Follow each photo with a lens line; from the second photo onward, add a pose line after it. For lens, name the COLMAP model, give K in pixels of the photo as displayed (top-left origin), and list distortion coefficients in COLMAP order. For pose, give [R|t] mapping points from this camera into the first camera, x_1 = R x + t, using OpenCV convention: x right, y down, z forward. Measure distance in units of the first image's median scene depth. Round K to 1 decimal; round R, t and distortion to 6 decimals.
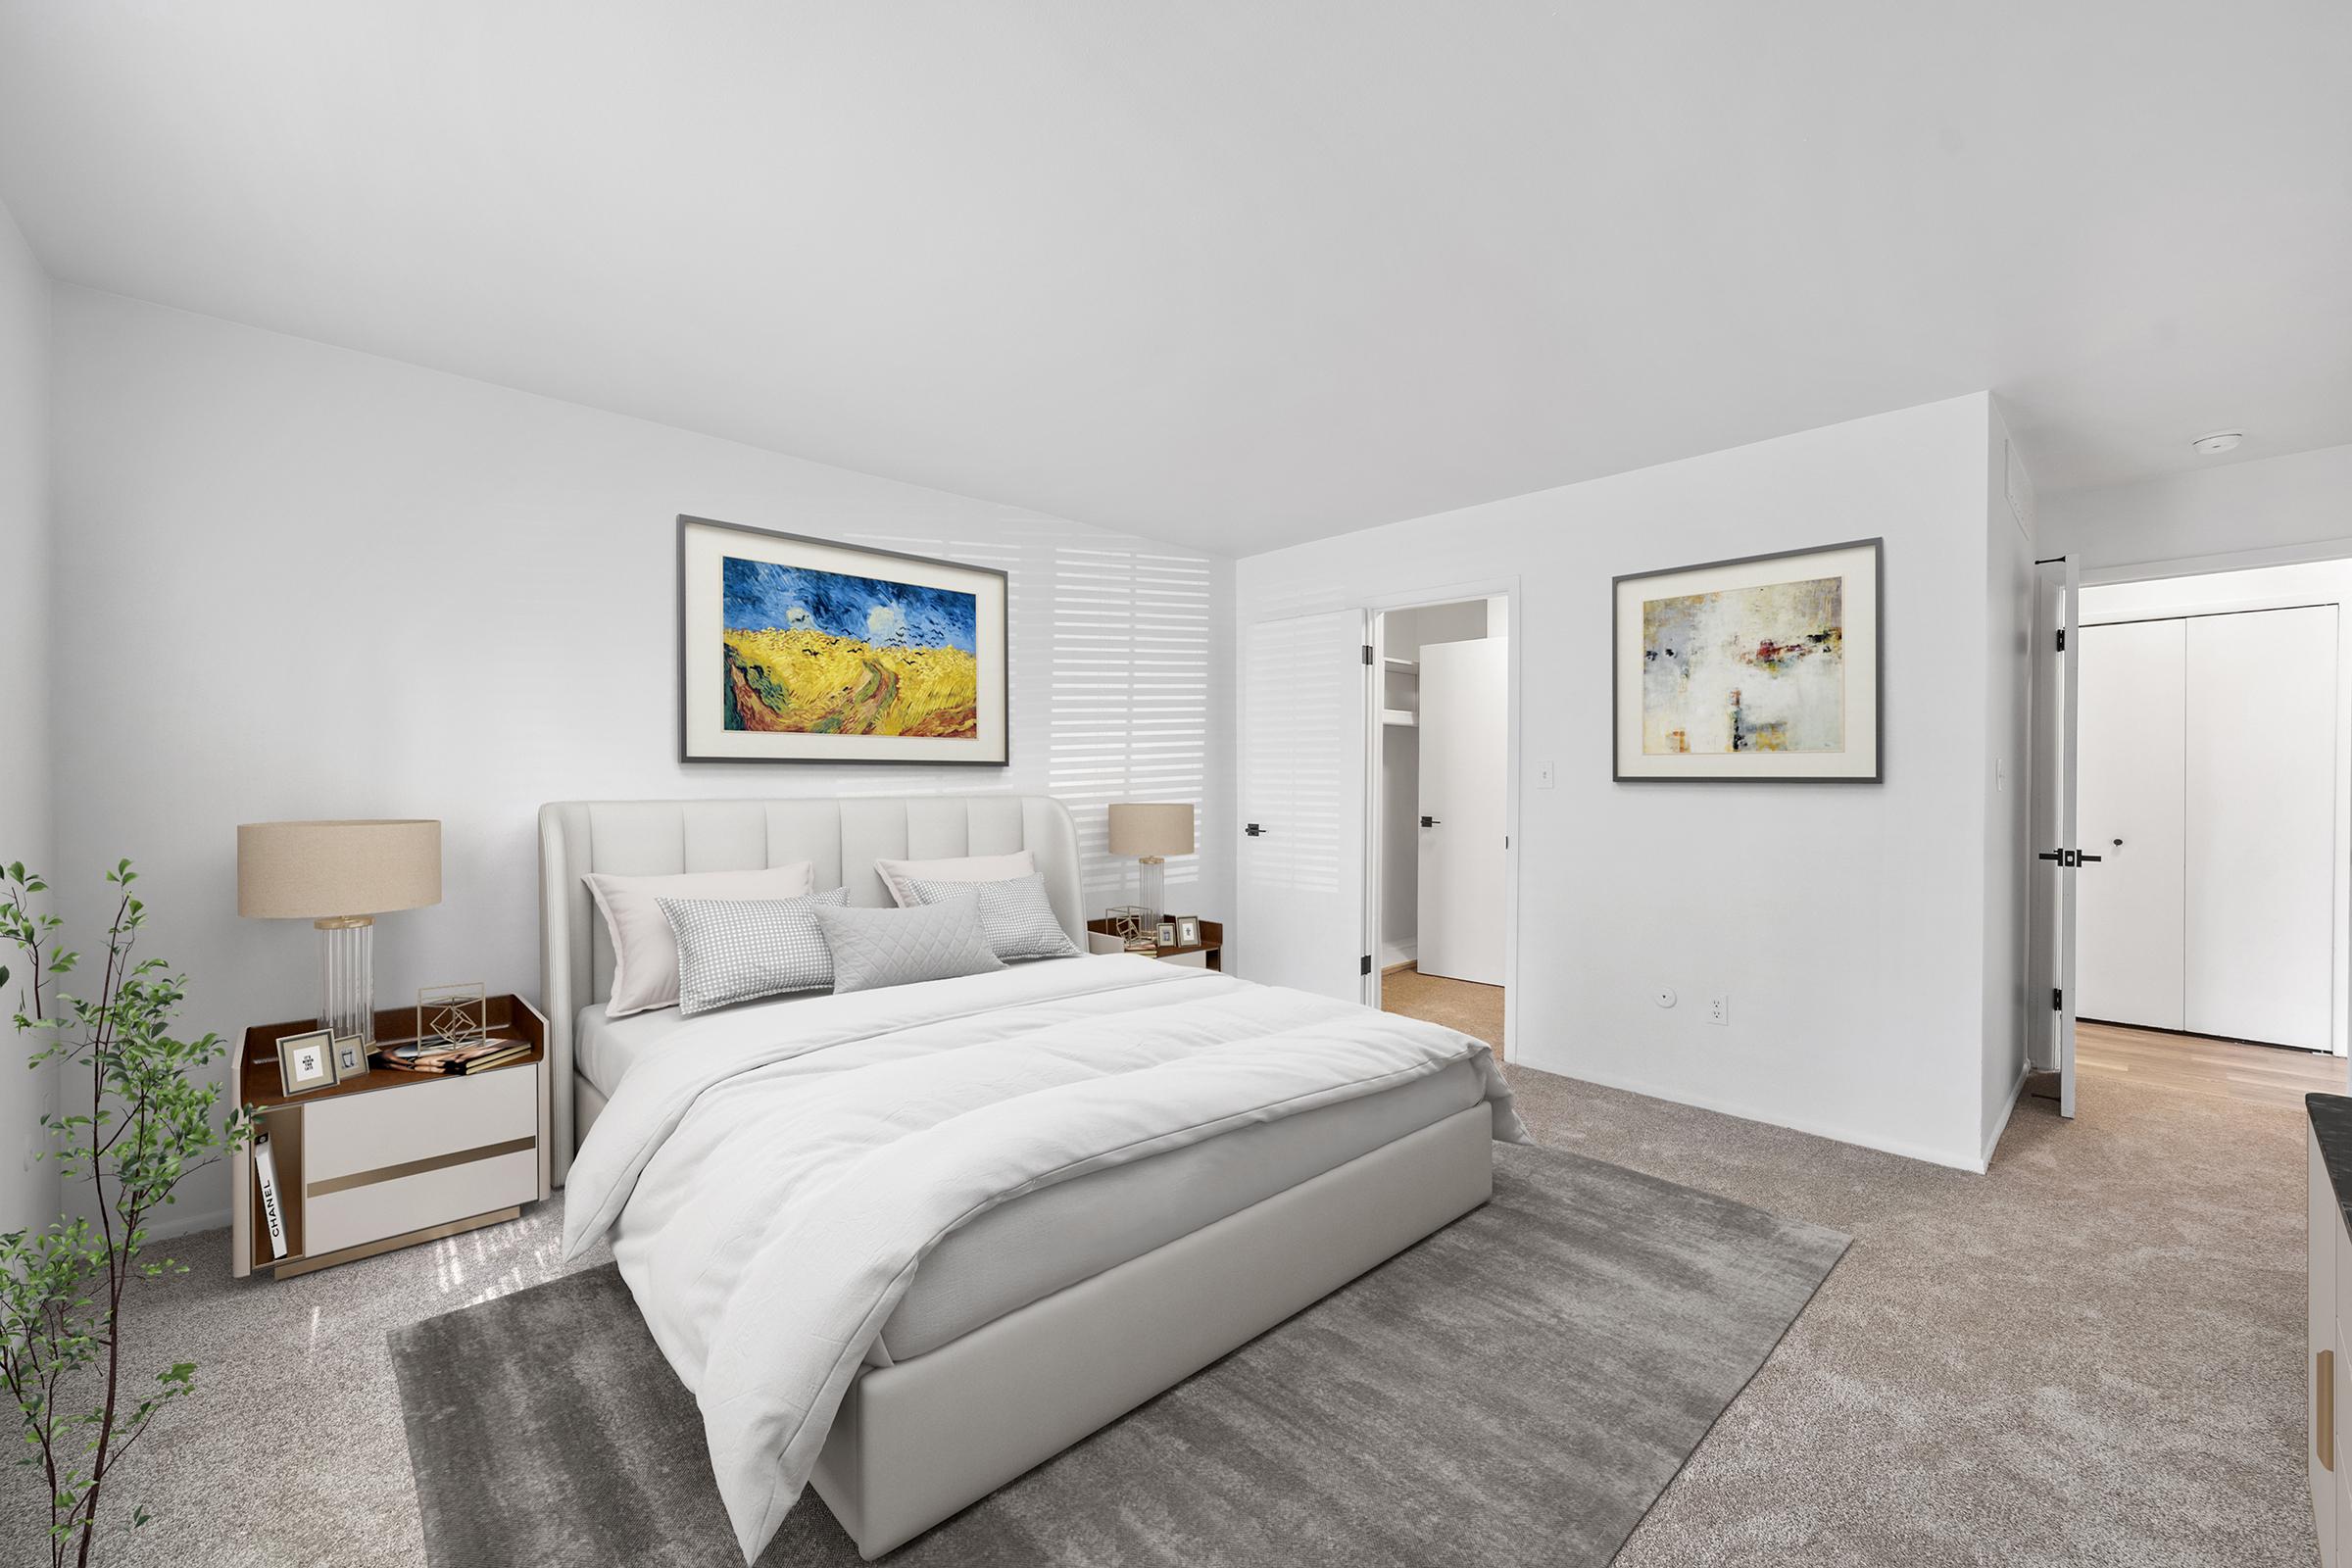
lens RADIAL K [[925.2, 0, 1181.9], [0, 925.2, 788.3], [0, 0, 1]] dist [-0.002540, -0.000836]
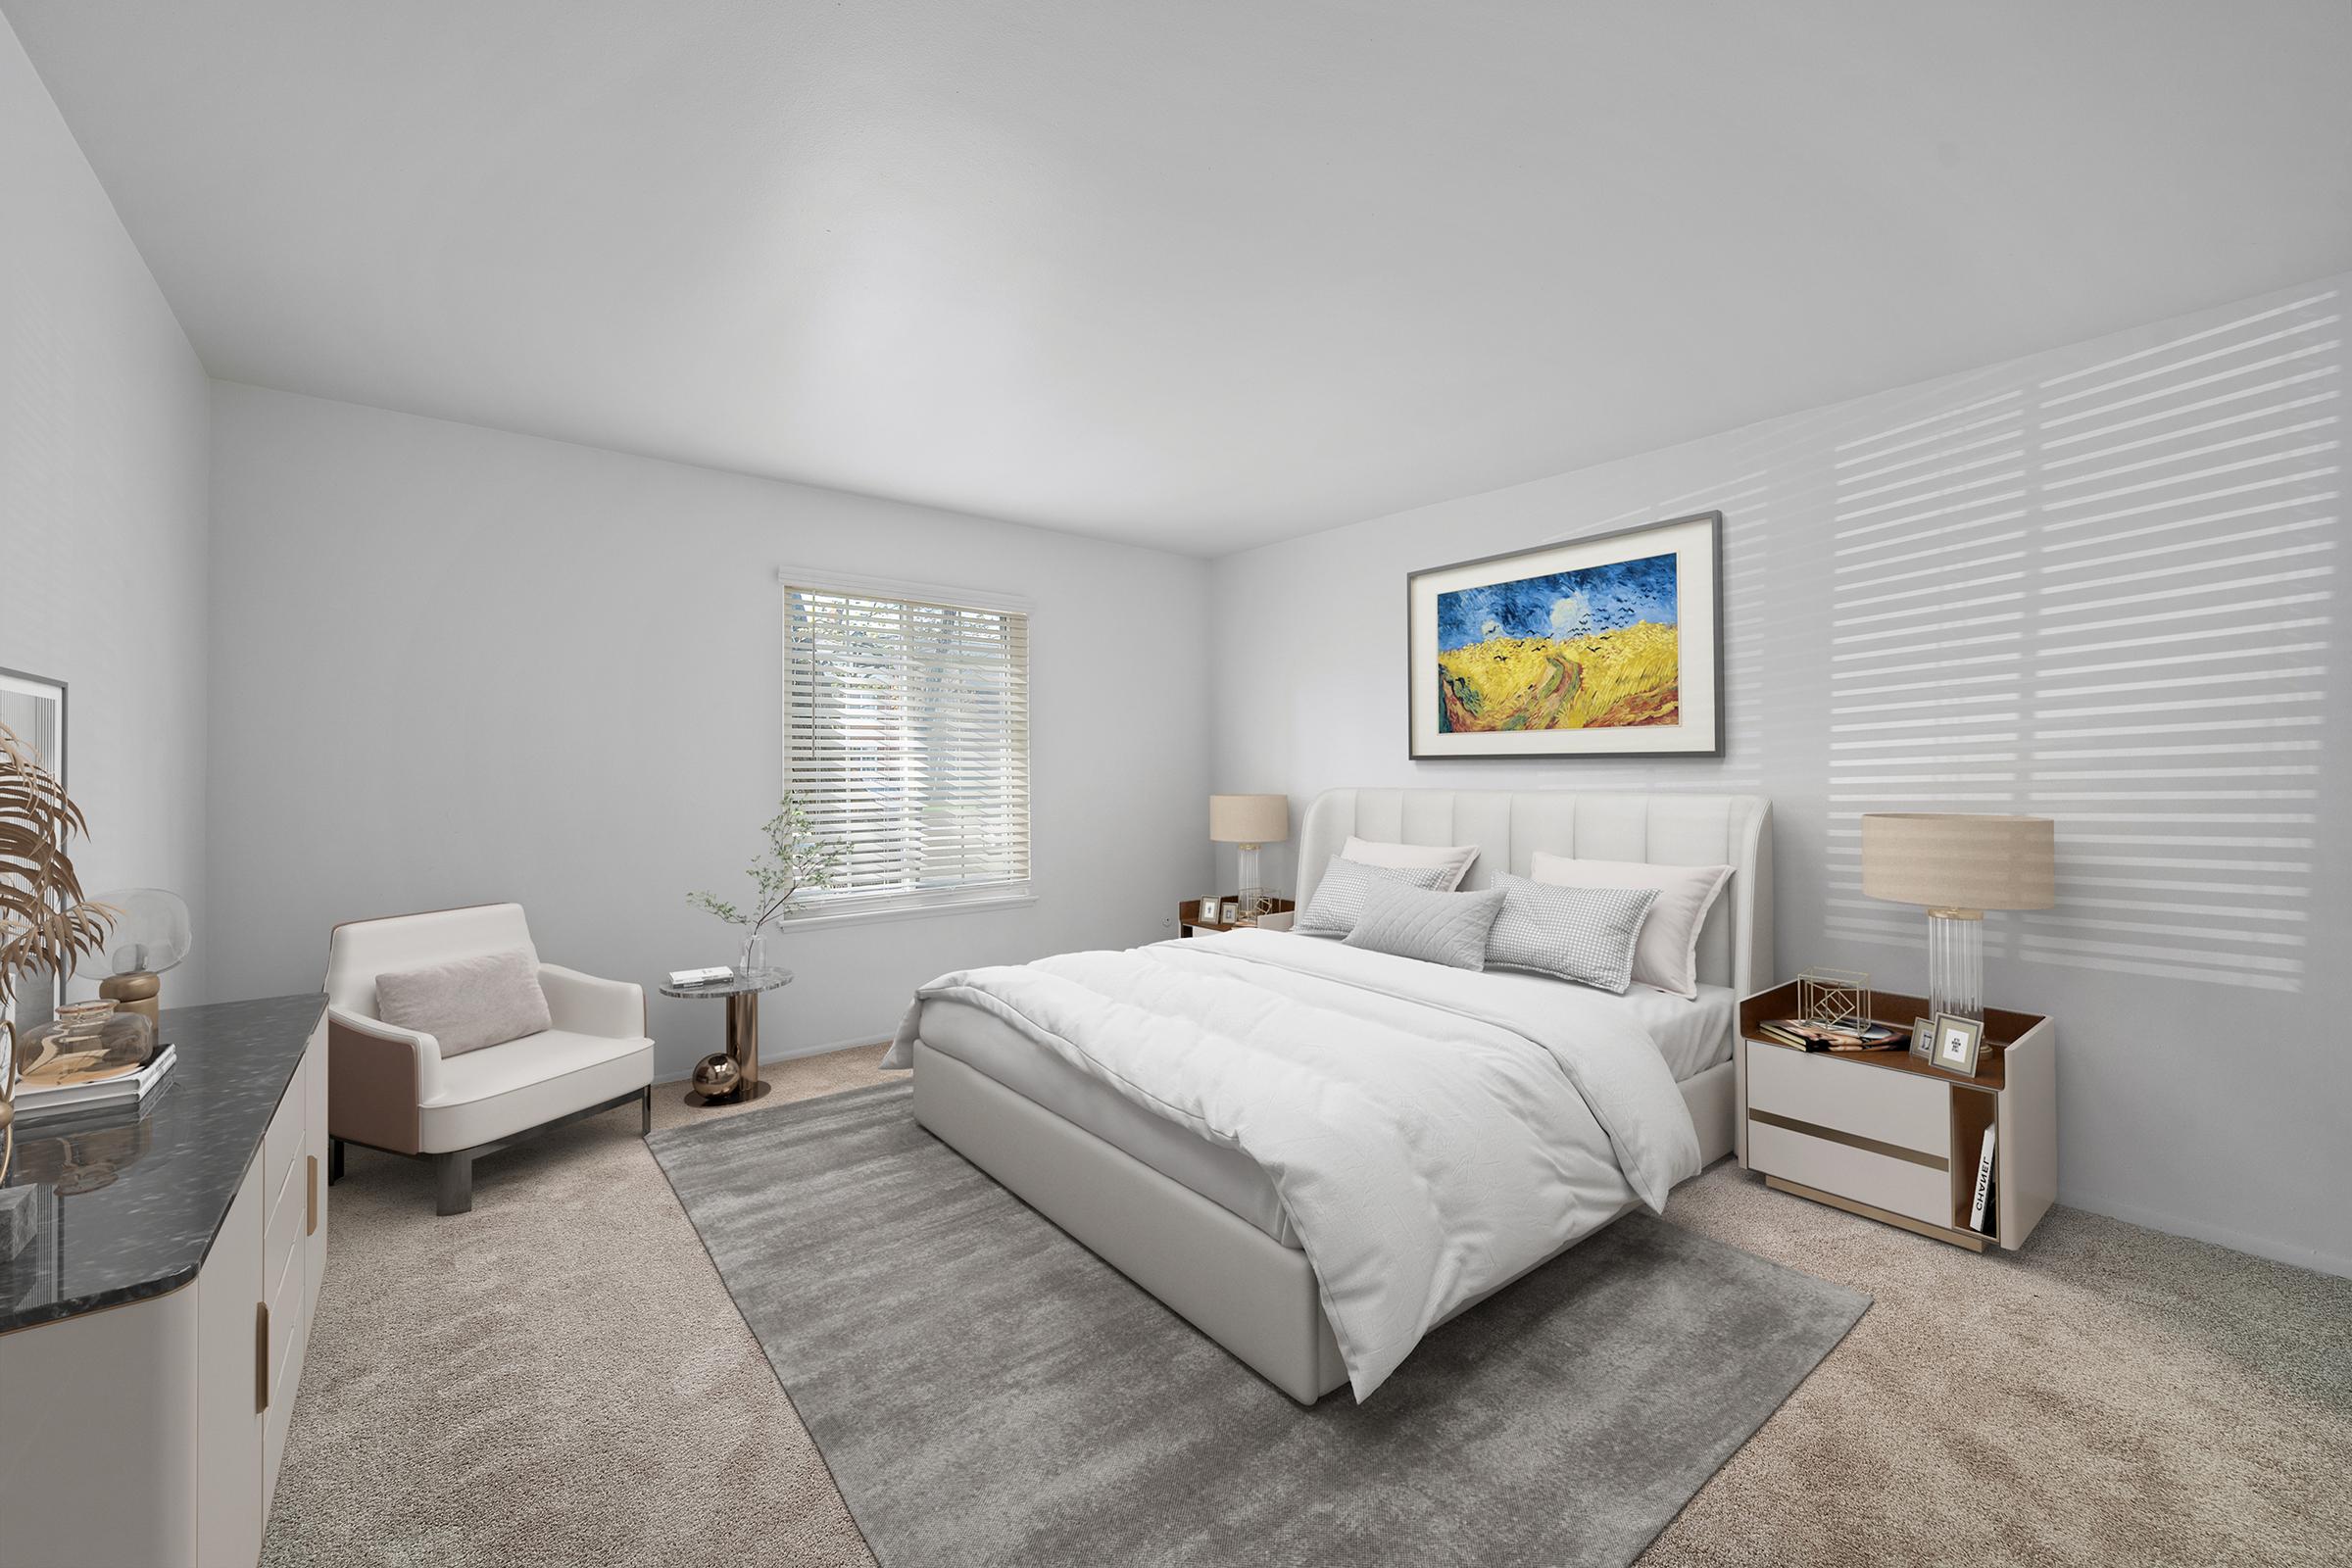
lens RADIAL K [[925.2, 0, 1167.7], [0, 925.2, 760.4], [0, 0, 1]] dist [-0.002540, -0.000836]
pose [[-0.069827, -0.015297, -0.997442, 0.735124], [-0.014705, 0.999790, -0.014304, -0.003389], [0.997451, 0.013669, -0.070037, 0.690711]]
